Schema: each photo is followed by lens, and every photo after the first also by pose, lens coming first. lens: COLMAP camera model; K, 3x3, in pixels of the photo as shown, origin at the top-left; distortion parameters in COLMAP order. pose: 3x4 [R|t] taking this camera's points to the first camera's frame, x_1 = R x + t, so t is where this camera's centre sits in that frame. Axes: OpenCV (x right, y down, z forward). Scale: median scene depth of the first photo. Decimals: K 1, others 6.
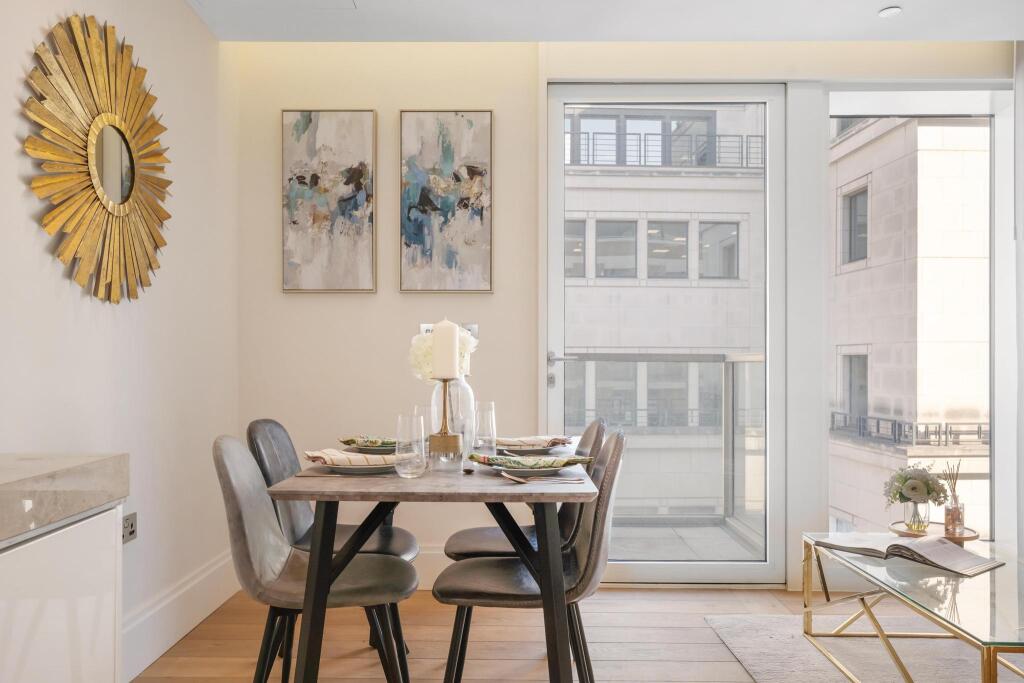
lens RADIAL K [[897.7, 0, 512.0], [0, 897.7, 341.5], [0, 0, 1]] dist [-0.008645, 0.001642]
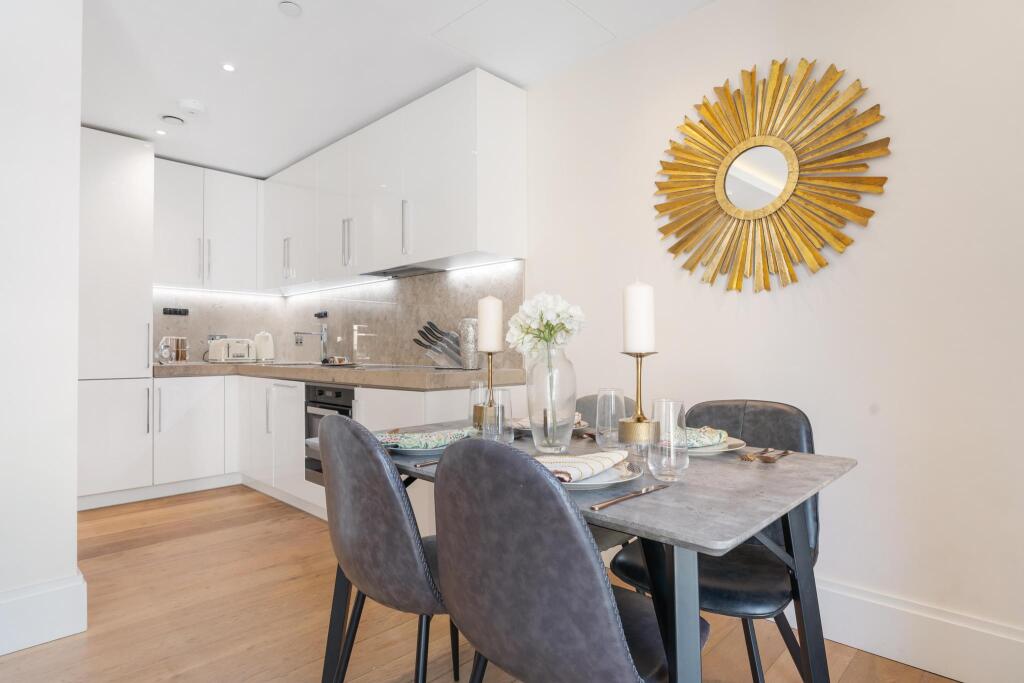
lens RADIAL K [[550.8, 0, 512.0], [0, 550.8, 341.5], [0, 0, 1]] dist [-0.019128, 0.000513]
pose [[-0.693739, -0.010150, -0.720155, 0.213288], [0.016218, 0.999427, -0.029710, 0.028230], [0.720044, -0.032290, -0.693177, 0.913235]]
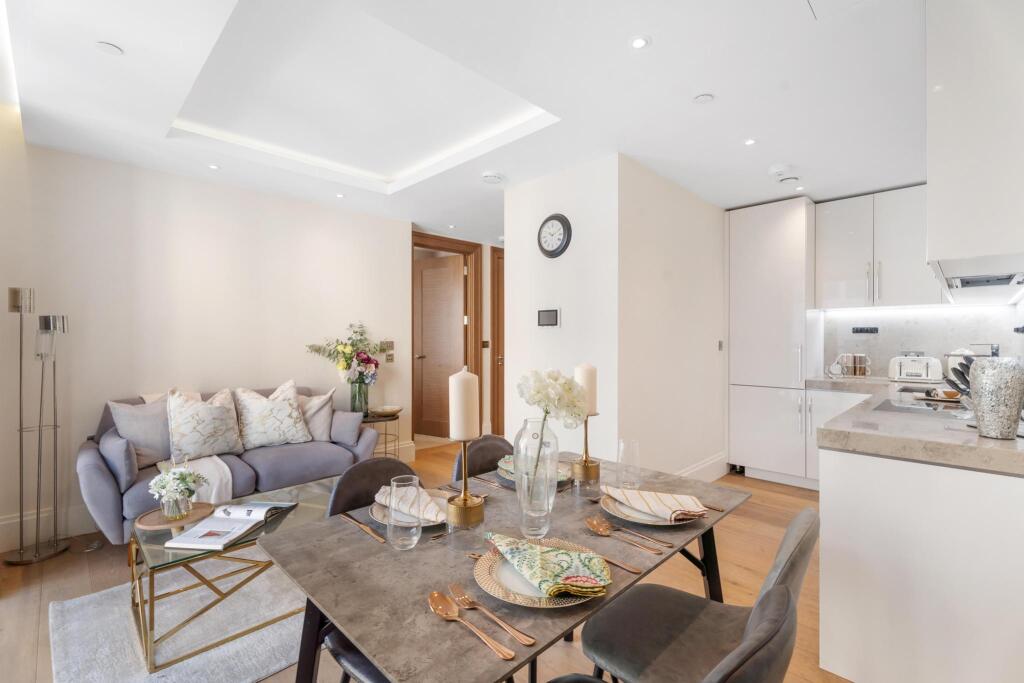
lens RADIAL K [[459.1, 0, 512.0], [0, 459.1, 341.5], [0, 0, 1]] dist [0.000169, -0.000004]
pose [[-0.708756, -0.004999, 0.705436, -0.260931], [-0.016255, 0.999825, -0.009247, -0.027039], [-0.705266, -0.018021, -0.708713, 0.935059]]
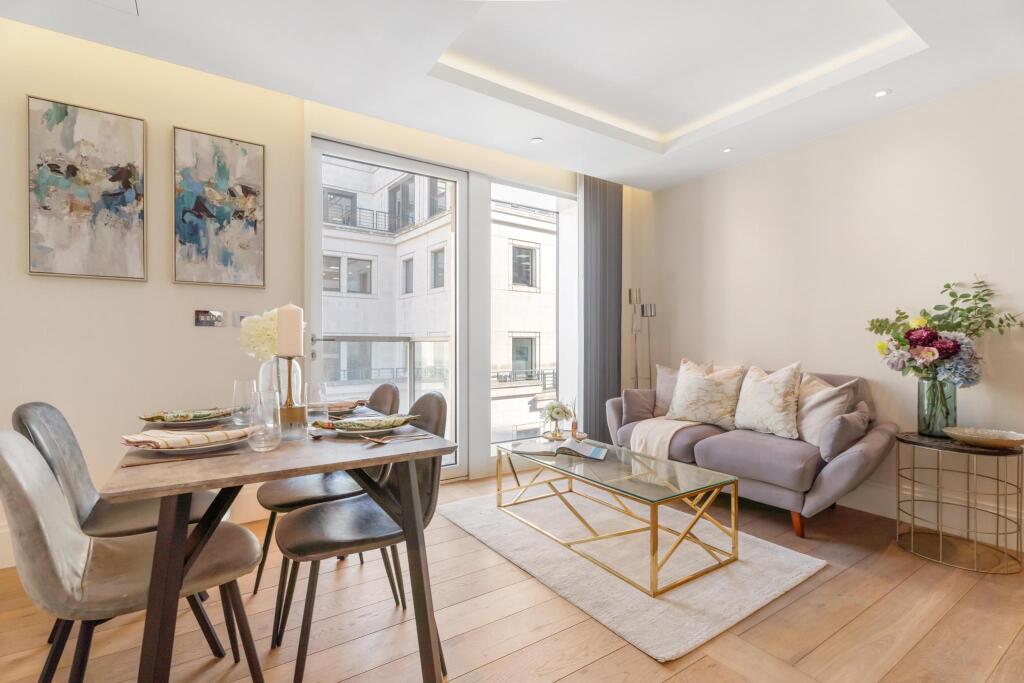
lens RADIAL K [[483.1, 0, 543.2], [0, 483.1, 336.7], [0, 0, 1]] dist [0.023420, -0.009088]
pose [[0.809198, 0.003733, 0.587524, -0.108695], [-0.011031, 0.999900, 0.008840, 0.004819], [-0.587432, -0.013635, 0.809158, 0.200751]]
